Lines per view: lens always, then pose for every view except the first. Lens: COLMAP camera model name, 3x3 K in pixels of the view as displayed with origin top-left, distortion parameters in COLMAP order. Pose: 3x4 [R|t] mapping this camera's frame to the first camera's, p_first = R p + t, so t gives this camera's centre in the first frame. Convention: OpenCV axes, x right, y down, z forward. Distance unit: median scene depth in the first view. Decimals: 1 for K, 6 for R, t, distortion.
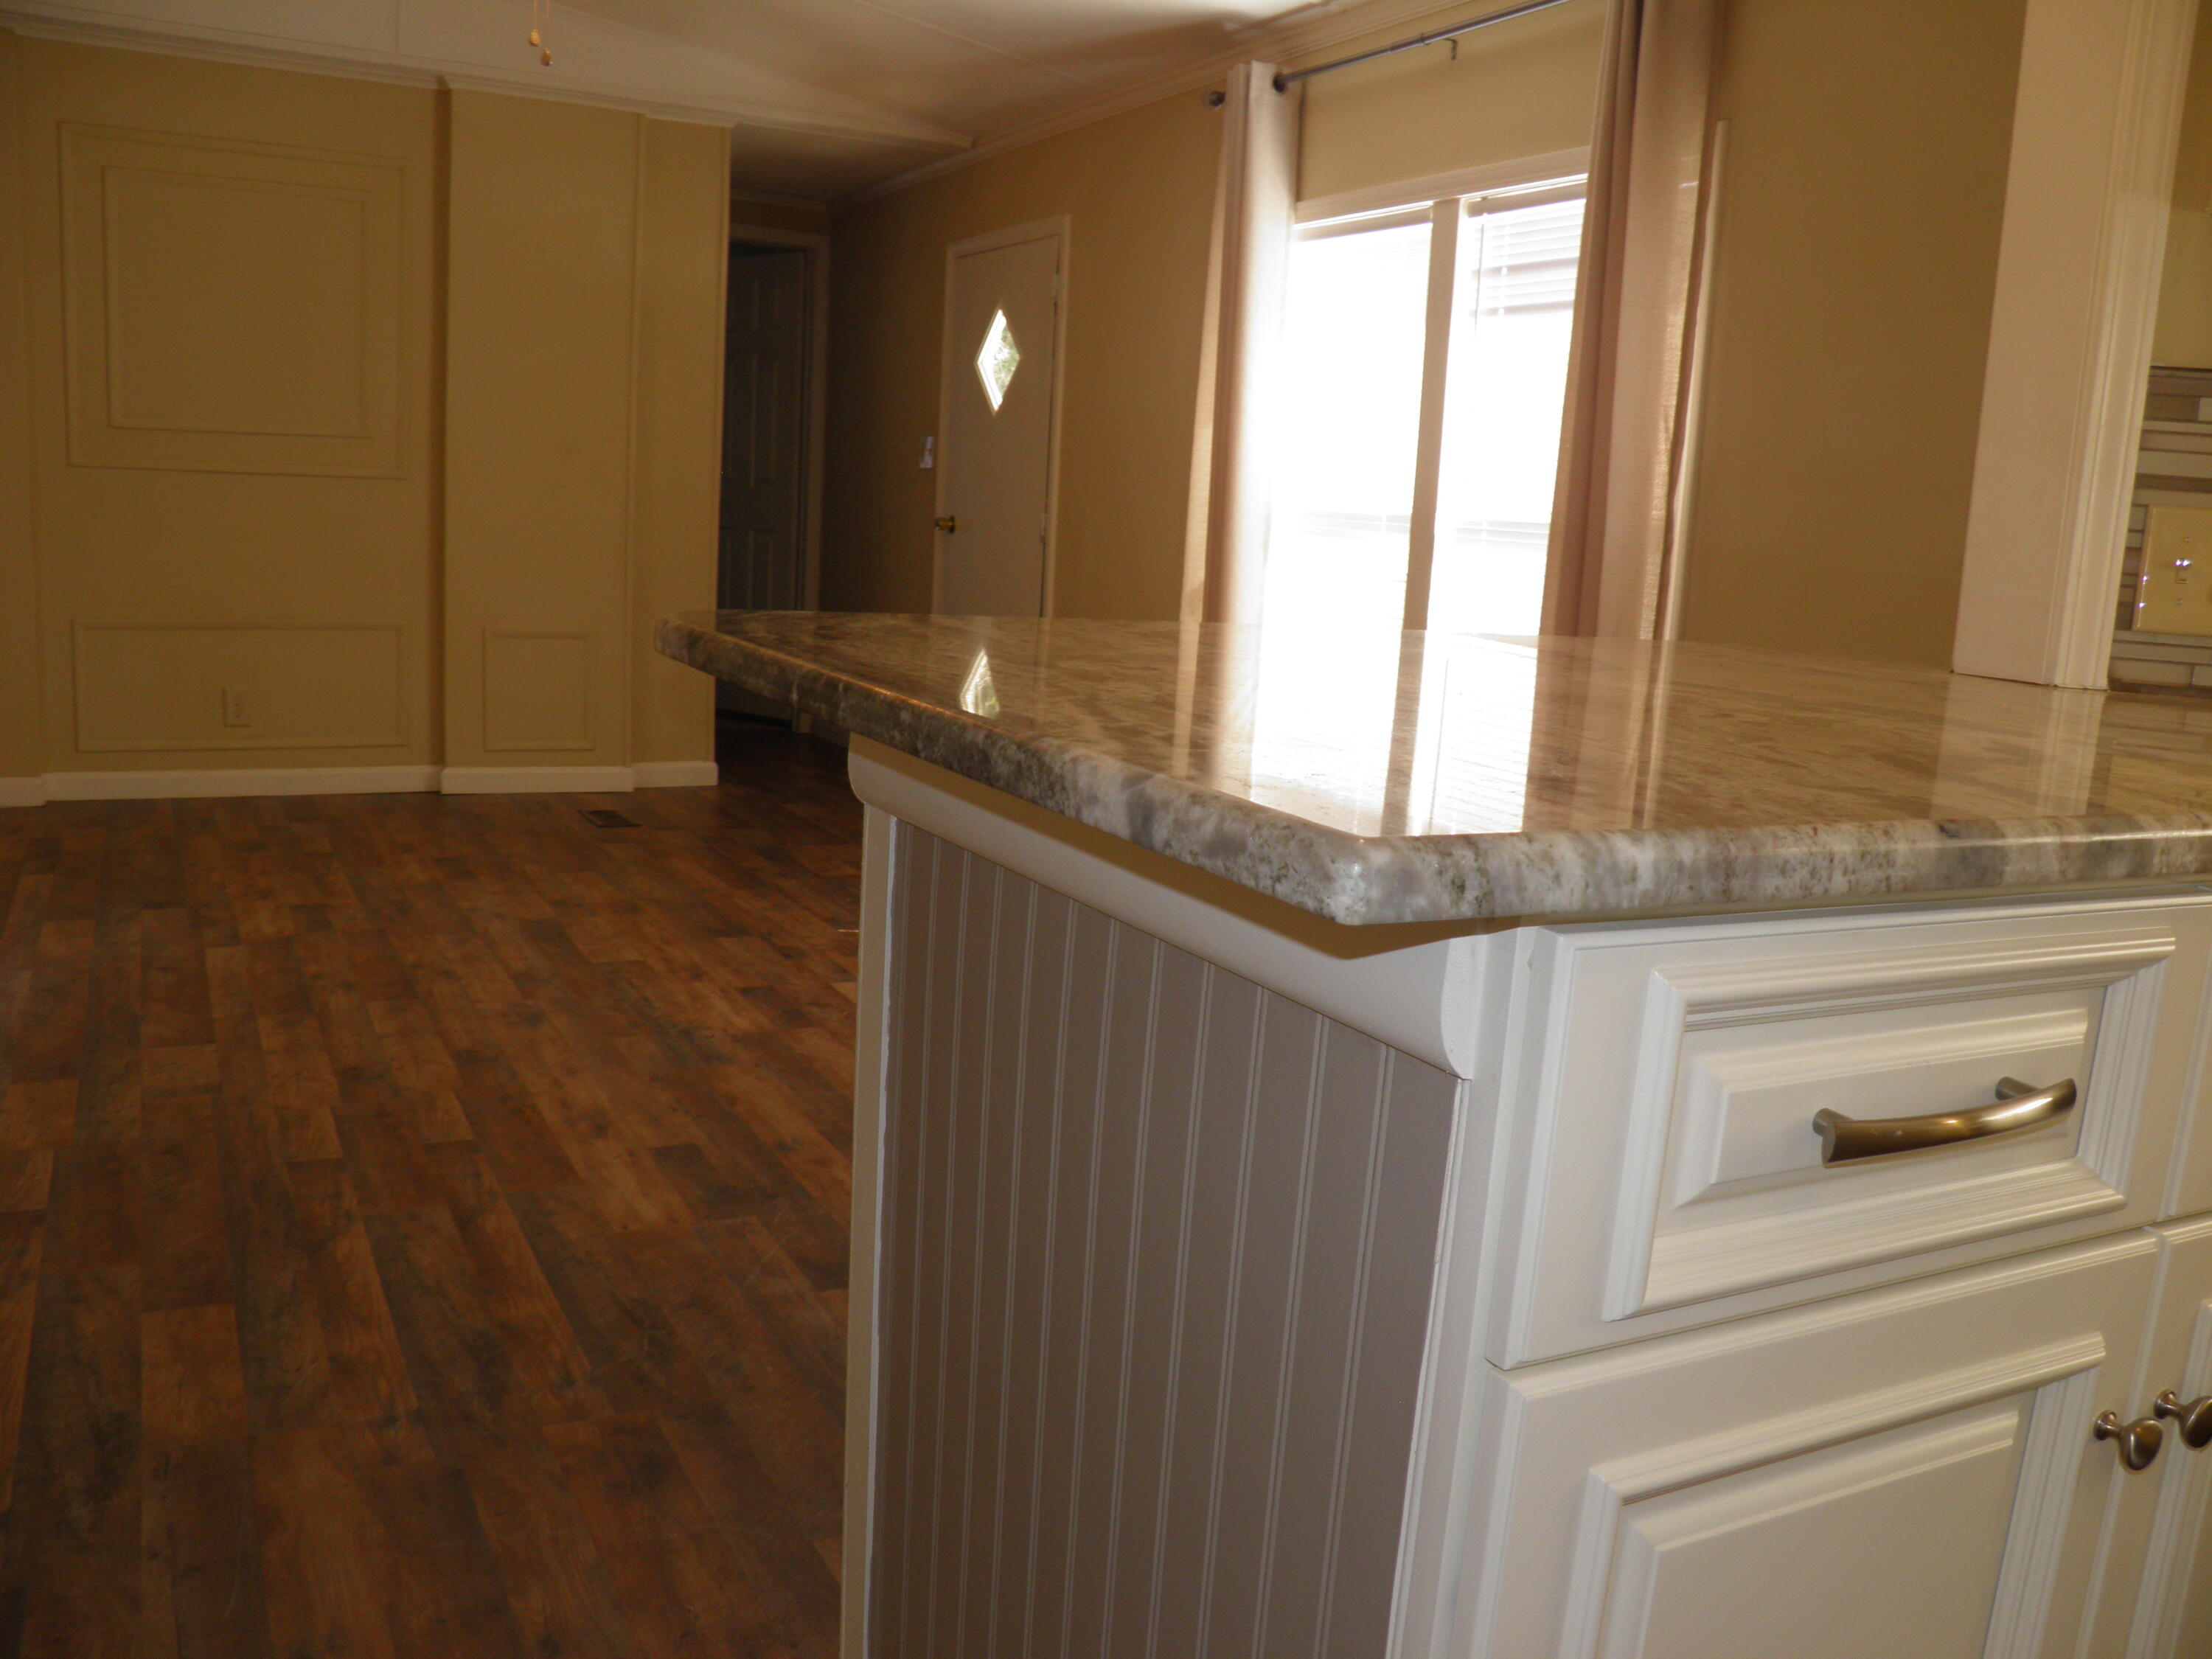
lens RADIAL K [[1841.9, 0, 1109.5], [0, 1841.9, 851.1], [0, 0, 1]] dist [-0.130817, 0.077748]
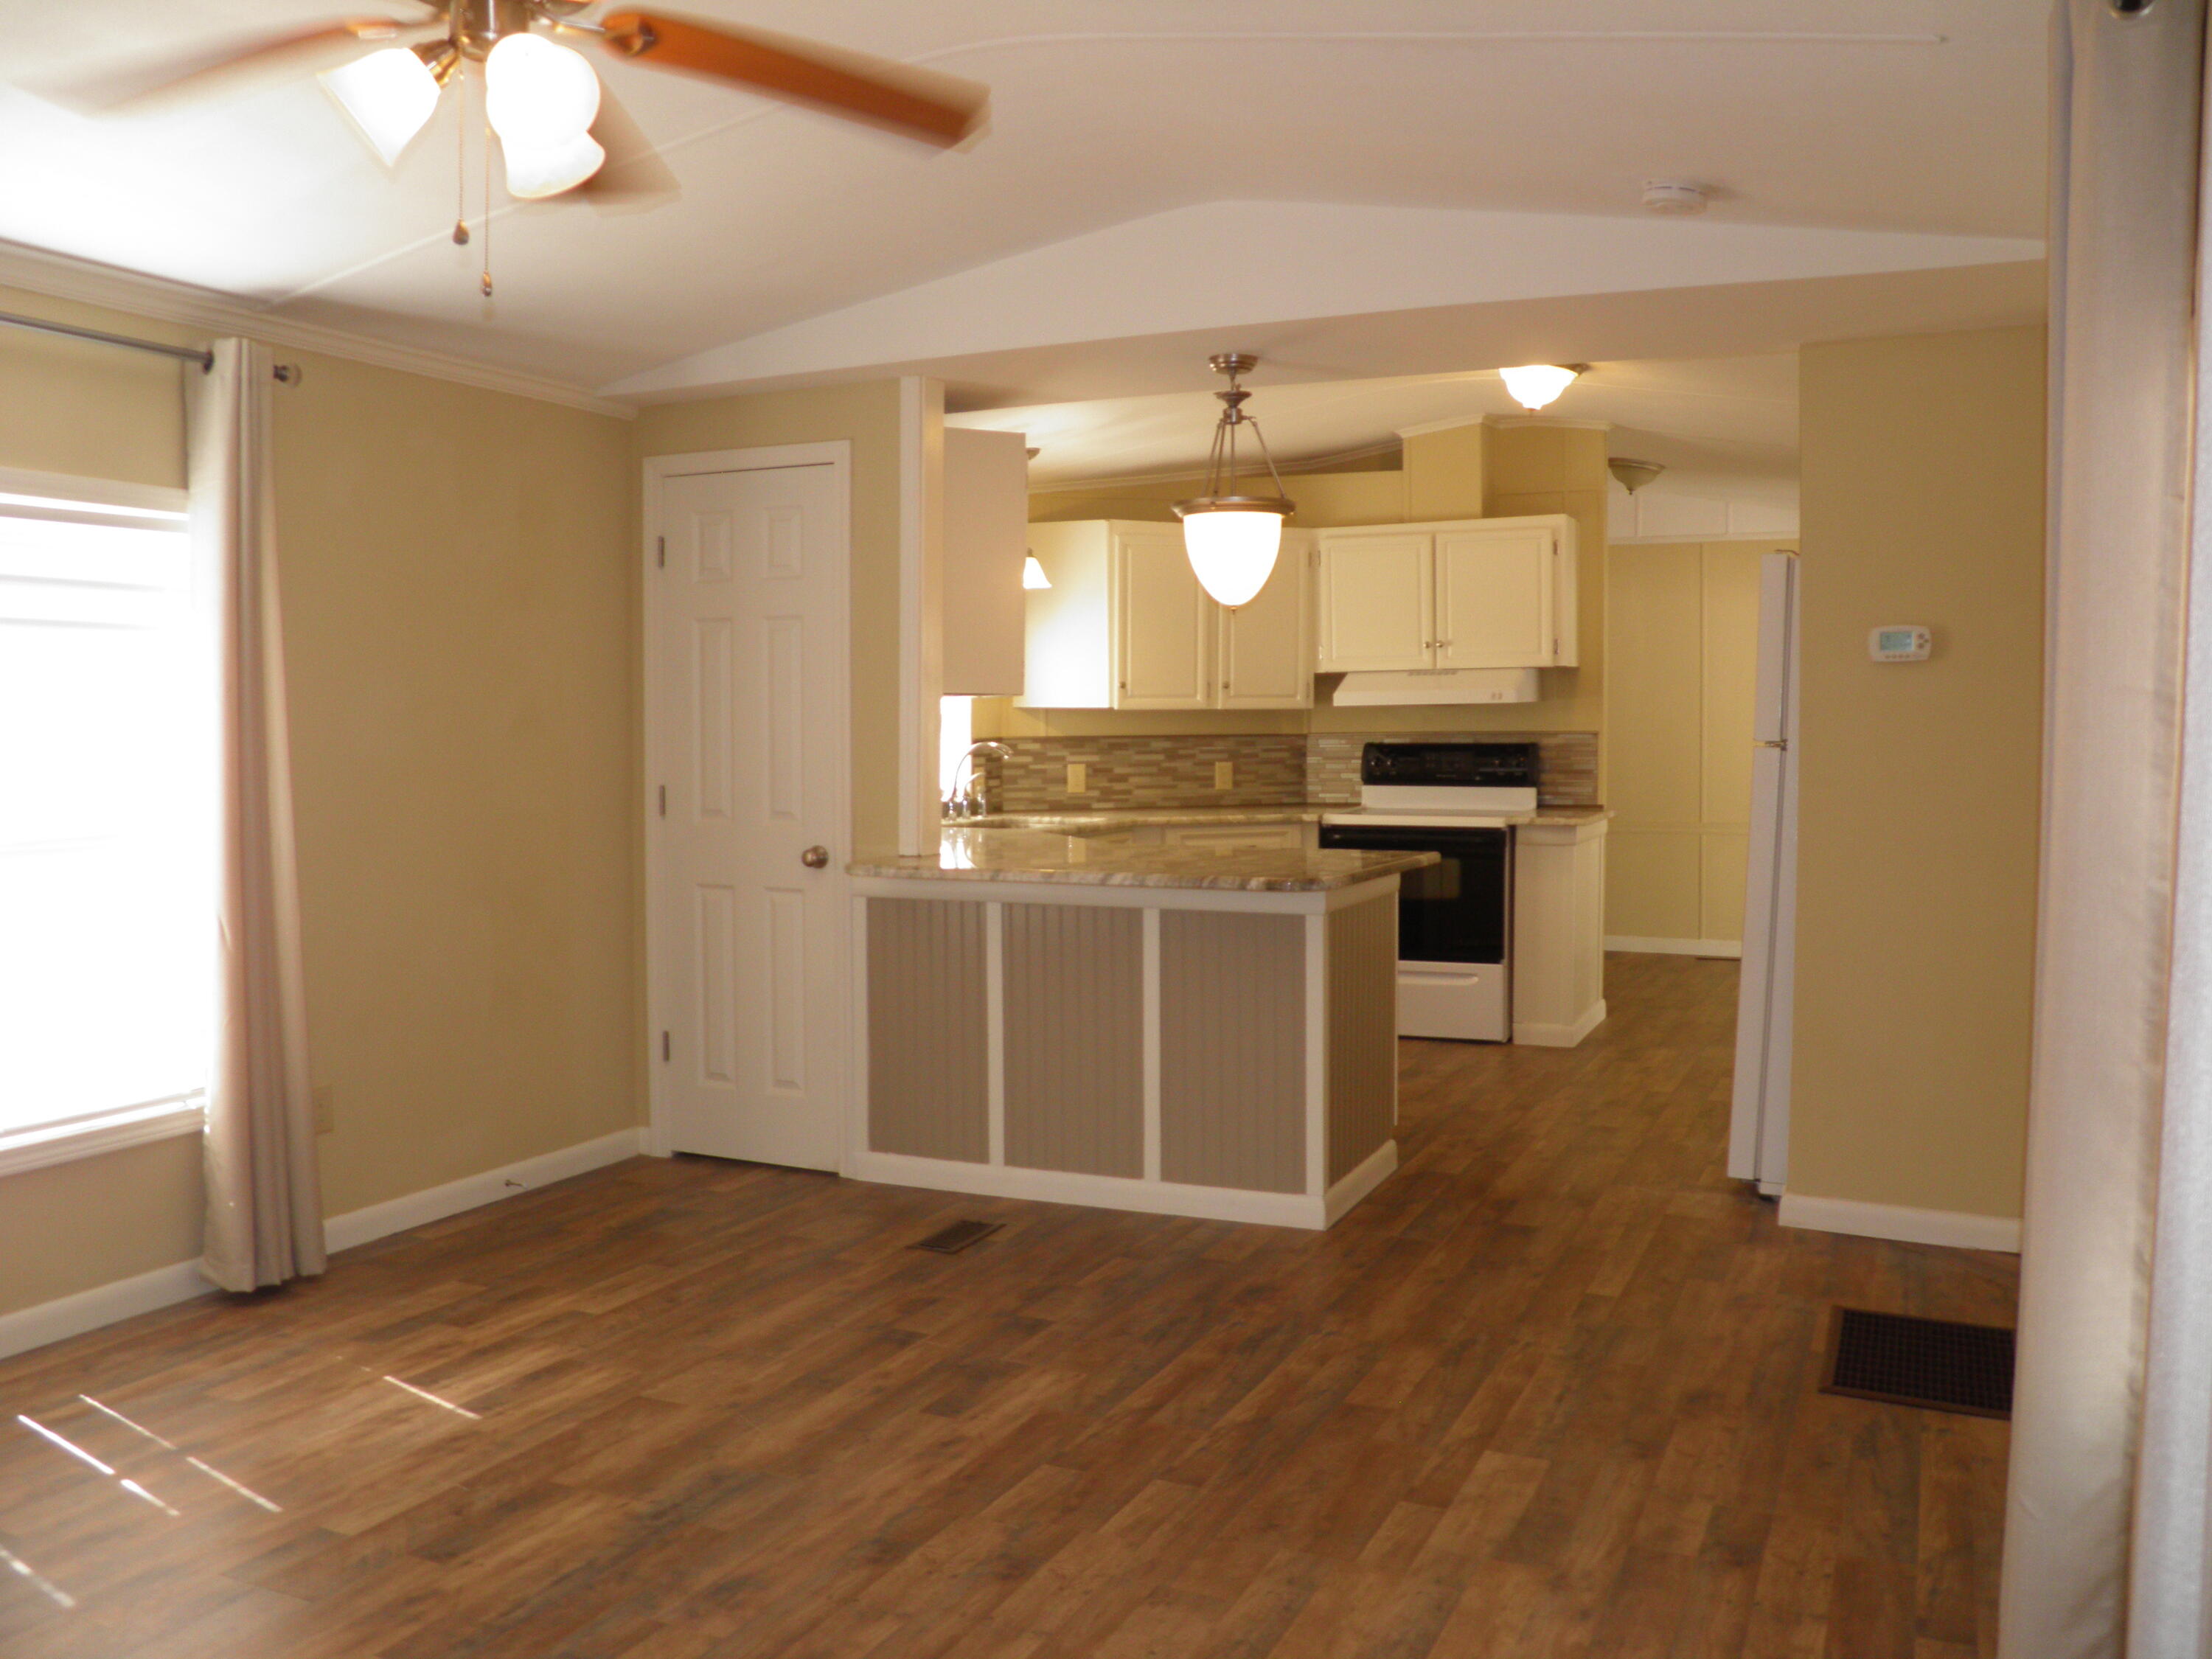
lens RADIAL K [[1841.9, 0, 1111.7], [0, 1841.9, 832.8], [0, 0, 1]] dist [-0.130817, 0.077748]
pose [[-0.608101, -0.107338, 0.786570, -1.053218], [0.108419, 0.970304, 0.216229, -0.394056], [-0.786422, 0.216768, -0.578405, 1.330002]]
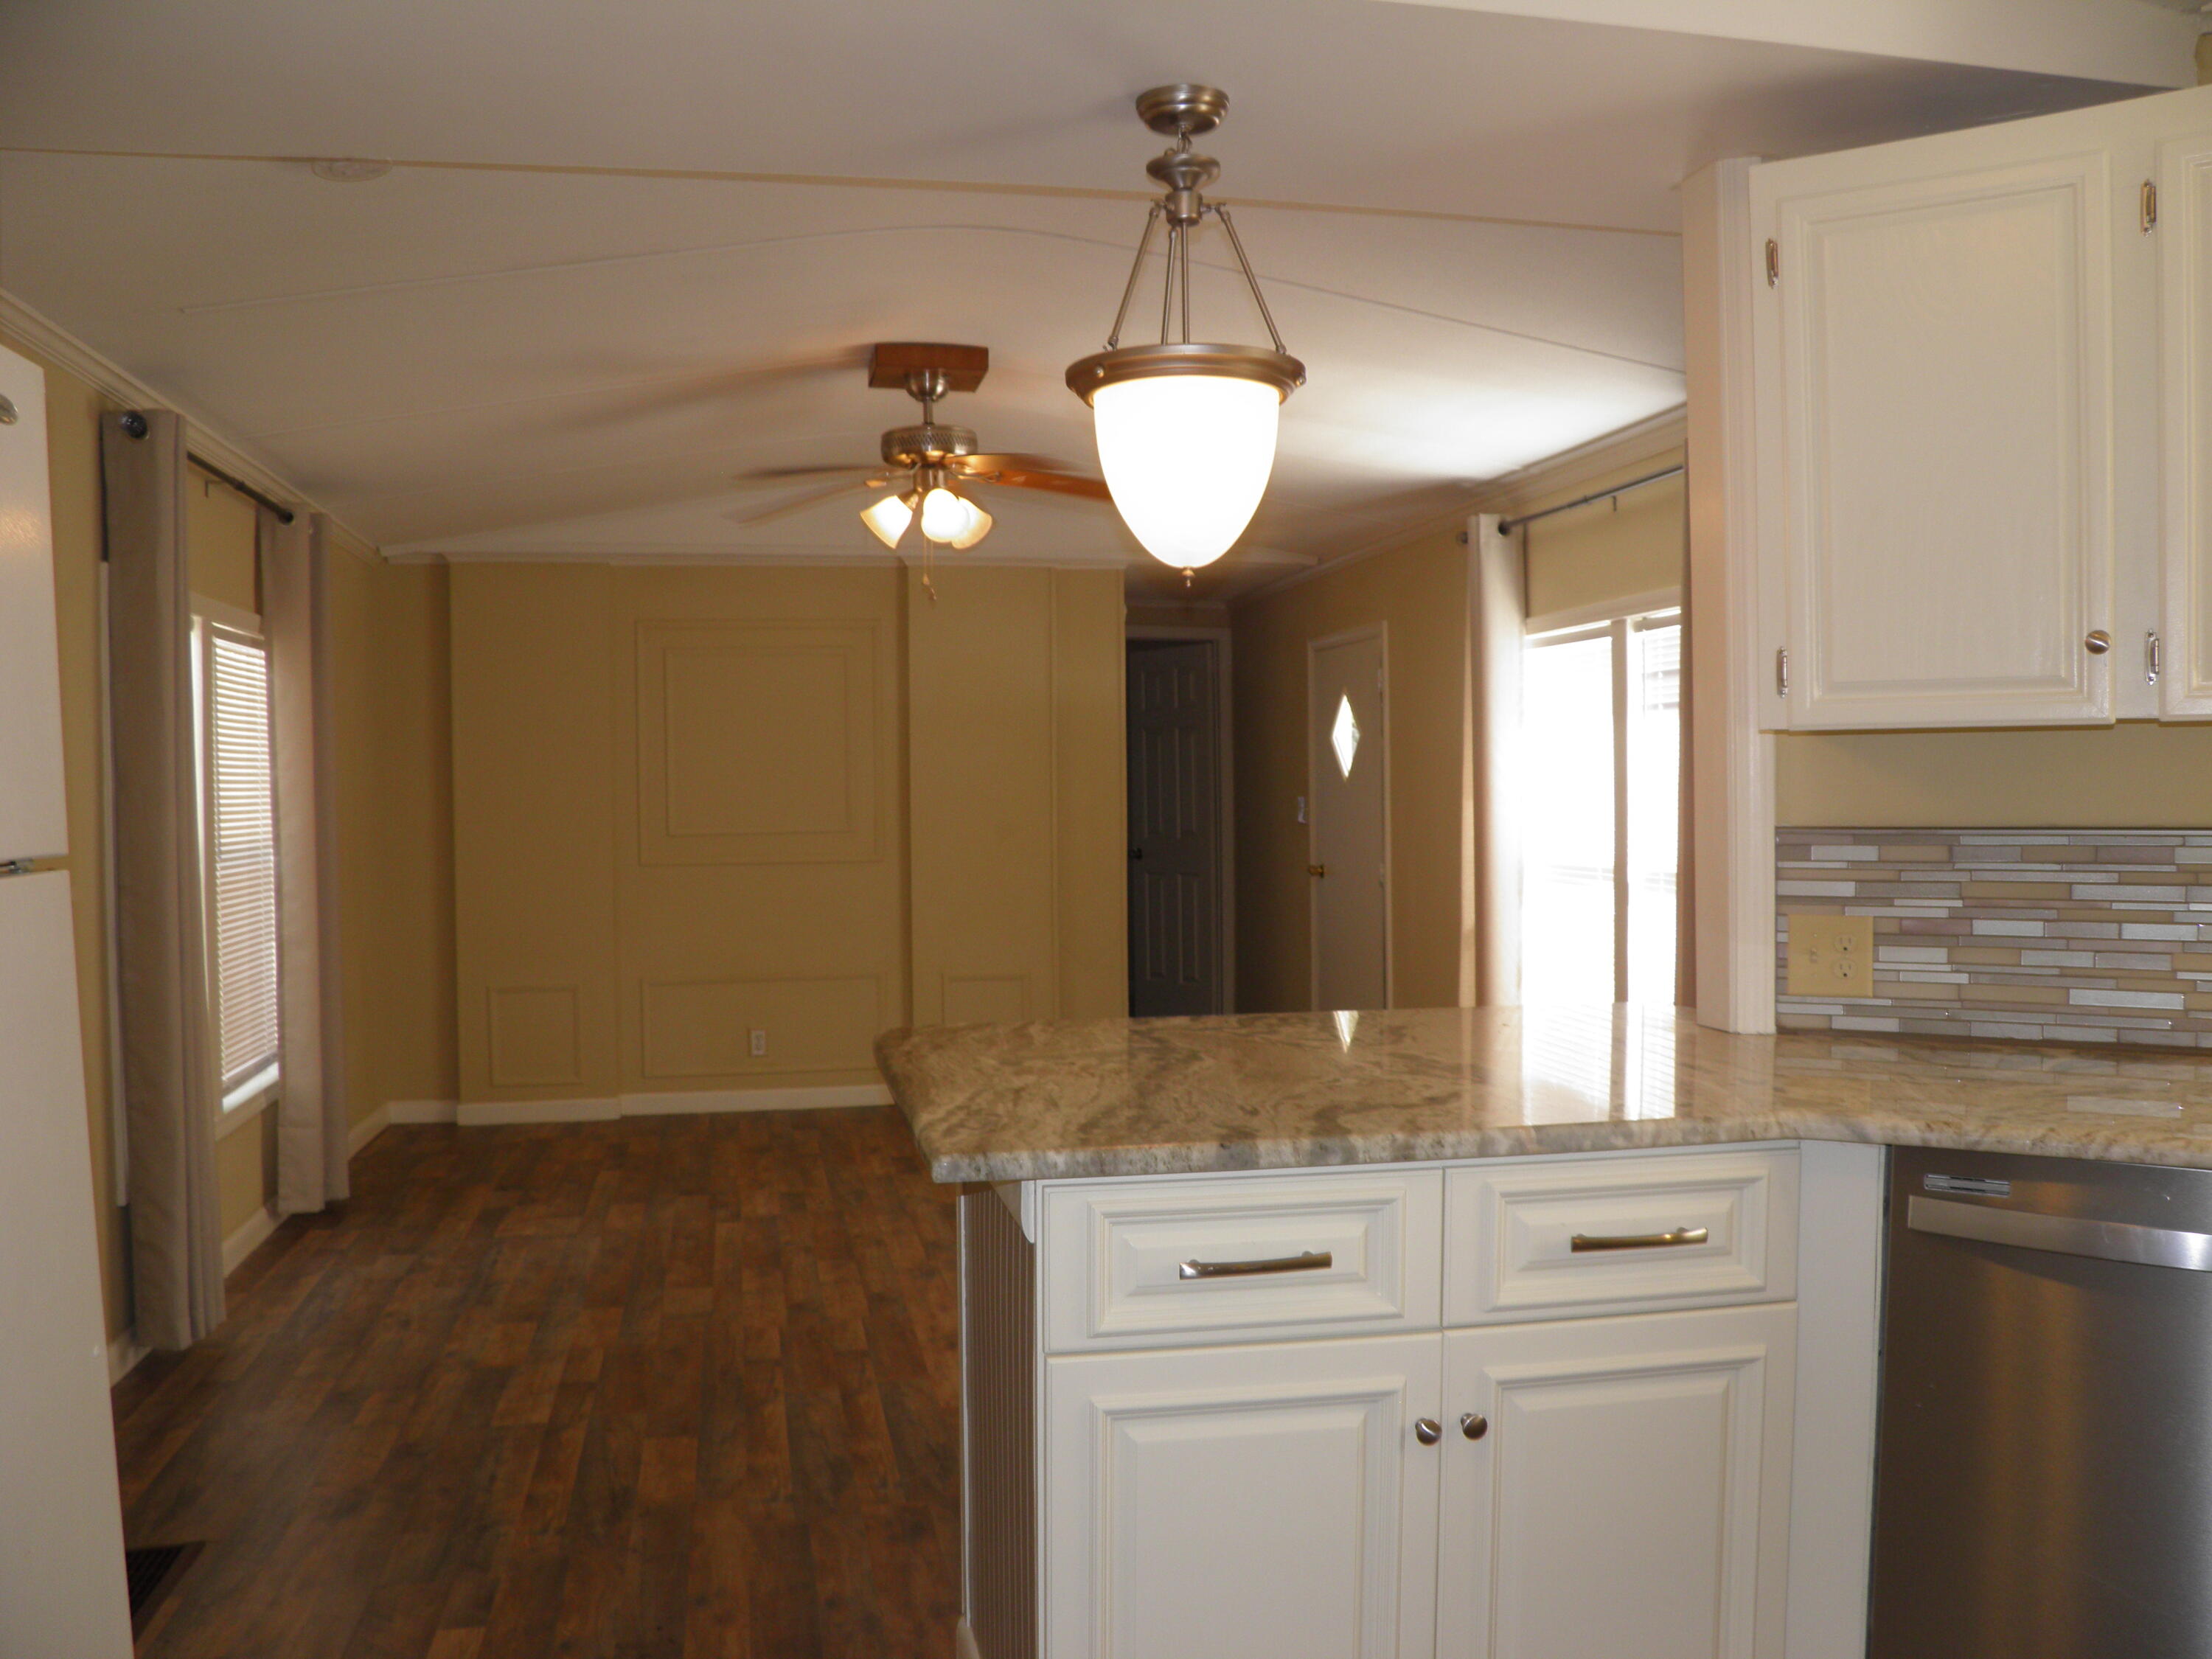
lens RADIAL K [[1841.9, 0, 1115.5], [0, 1841.9, 850.0], [0, 0, 1]] dist [-0.130817, 0.077748]
pose [[0.958338, -0.058310, -0.279621, 0.246069], [0.013453, 0.987069, -0.159730, -0.002739], [0.285319, 0.149314, 0.946730, -0.357085]]
